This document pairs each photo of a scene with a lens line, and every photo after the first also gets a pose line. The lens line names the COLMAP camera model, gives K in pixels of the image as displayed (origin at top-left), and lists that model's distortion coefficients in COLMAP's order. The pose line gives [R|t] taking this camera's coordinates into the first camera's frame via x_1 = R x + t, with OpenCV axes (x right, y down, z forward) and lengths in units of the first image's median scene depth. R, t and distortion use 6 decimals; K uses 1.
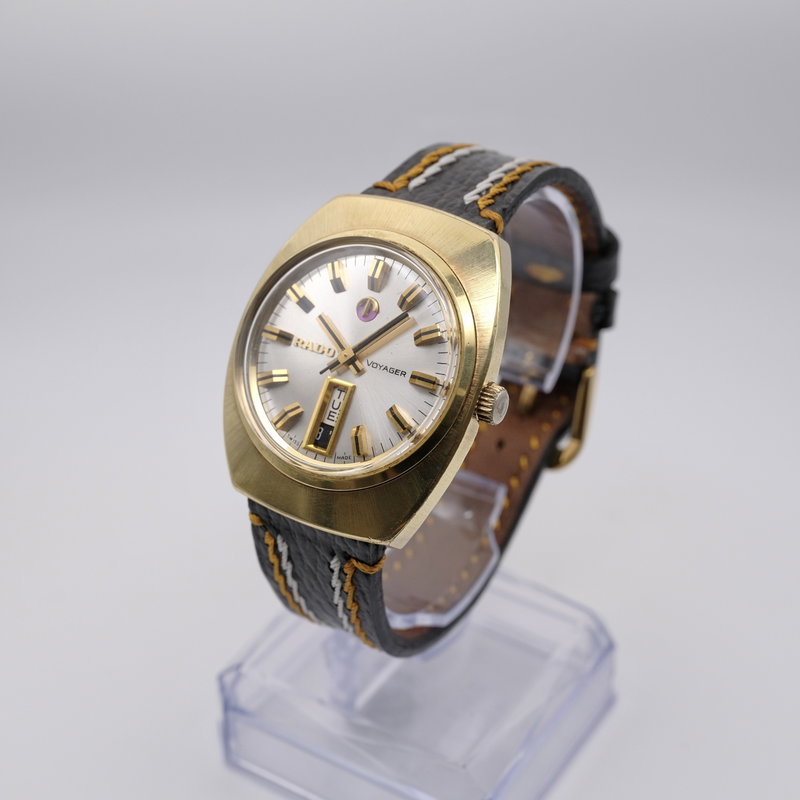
lens RADIAL K [[1580.3, 0, 400.0], [0, 1580.3, 400.0], [0, 0, 1]] dist [-0.038321, -0.045344]
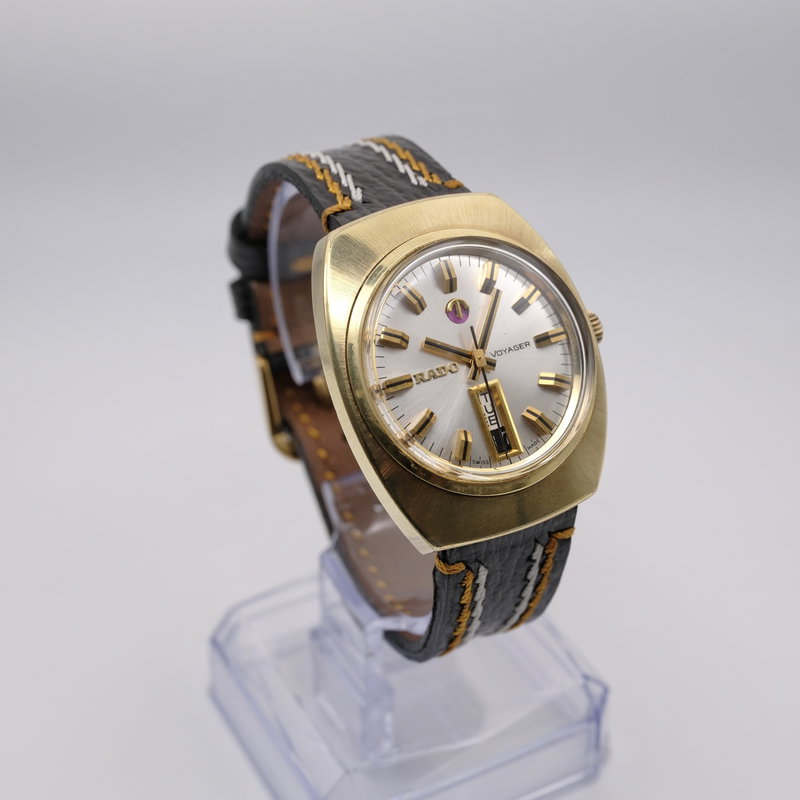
lens RADIAL K [[1580.3, 0, 400.0], [0, 1580.3, 400.0], [0, 0, 1]] dist [-0.038321, -0.045344]
pose [[0.476575, -0.466663, 0.745052, -0.775883], [0.469209, 0.851703, 0.233333, -0.249898], [-0.743451, 0.238384, 0.624863, 0.416666]]
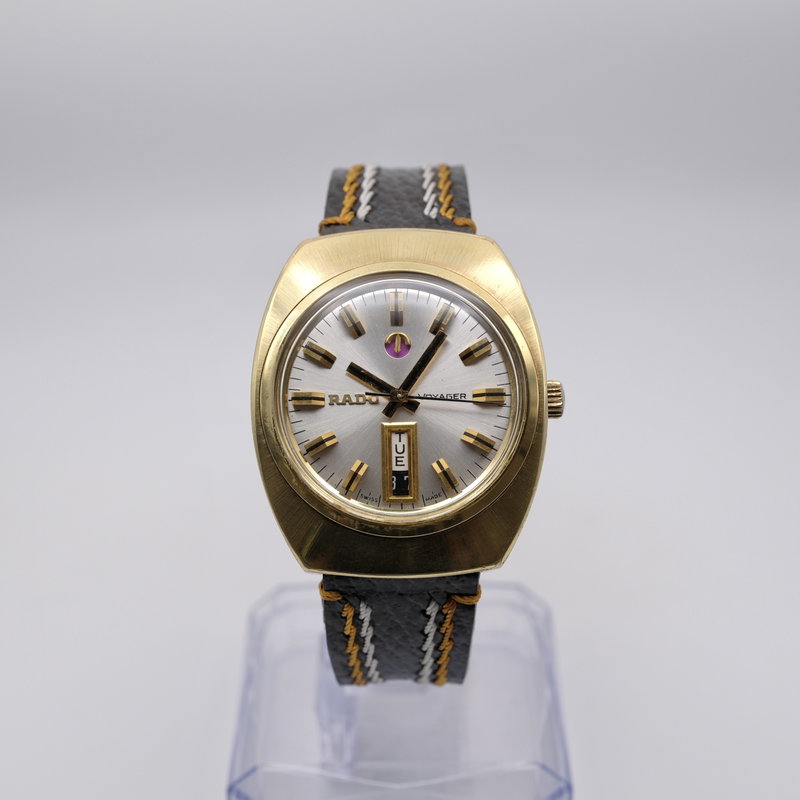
lens RADIAL K [[1580.3, 0, 400.0], [0, 1580.3, 400.0], [0, 0, 1]] dist [-0.038321, -0.045344]
pose [[0.835551, -0.285089, 0.469658, -0.471440], [0.291009, 0.954722, 0.061807, -0.082574], [-0.466013, 0.085032, 0.880682, 0.148518]]
